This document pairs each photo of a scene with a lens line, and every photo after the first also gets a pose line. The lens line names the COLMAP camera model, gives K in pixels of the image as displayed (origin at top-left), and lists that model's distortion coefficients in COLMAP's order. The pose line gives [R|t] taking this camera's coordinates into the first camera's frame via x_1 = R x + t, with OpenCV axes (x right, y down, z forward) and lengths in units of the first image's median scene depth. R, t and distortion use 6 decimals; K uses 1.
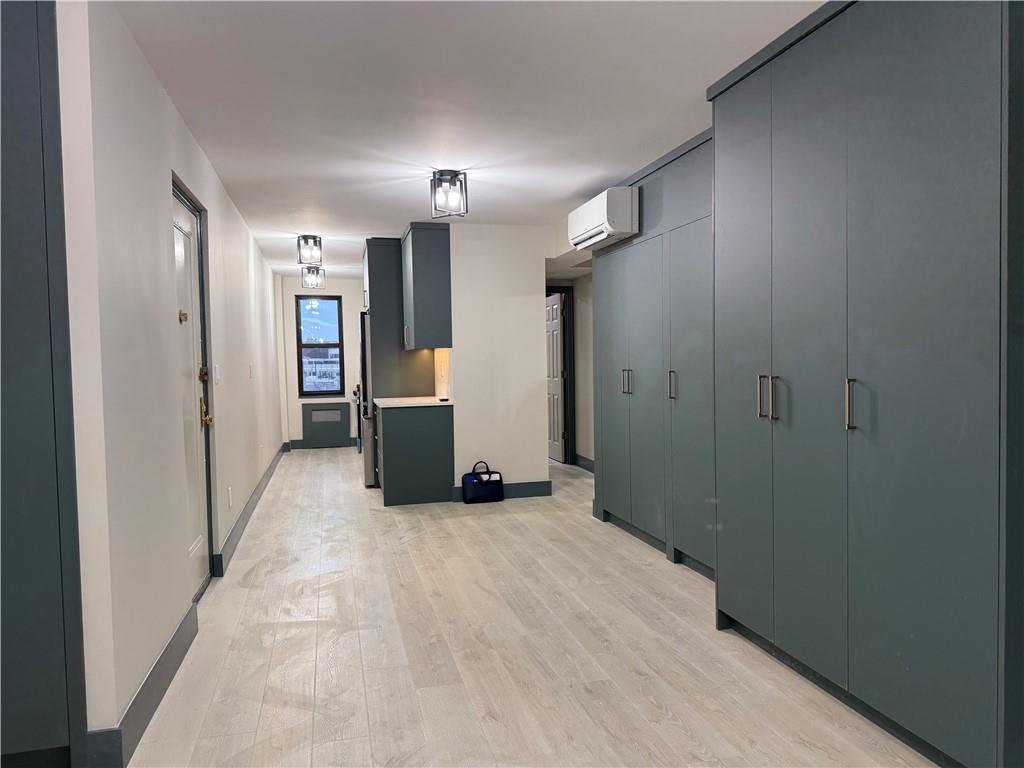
lens RADIAL K [[701.8, 0, 512.3], [0, 701.8, 388.3], [0, 0, 1]] dist [0.003190, -0.001559]
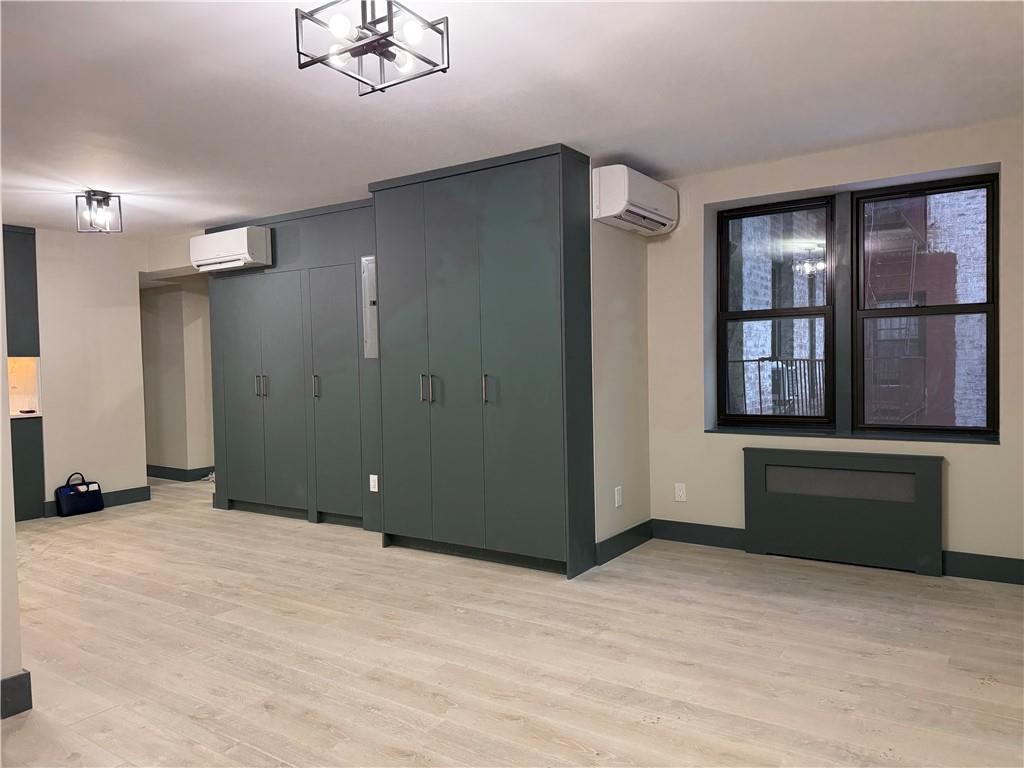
lens RADIAL K [[718.0, 0, 513.0], [0, 718.0, 383.8], [0, 0, 1]] dist [0.001608, -0.000231]
pose [[0.750125, -0.017246, 0.661071, -0.343422], [0.033989, 0.999344, -0.012497, 0.017749], [-0.660422, 0.031843, 0.750219, -0.223916]]
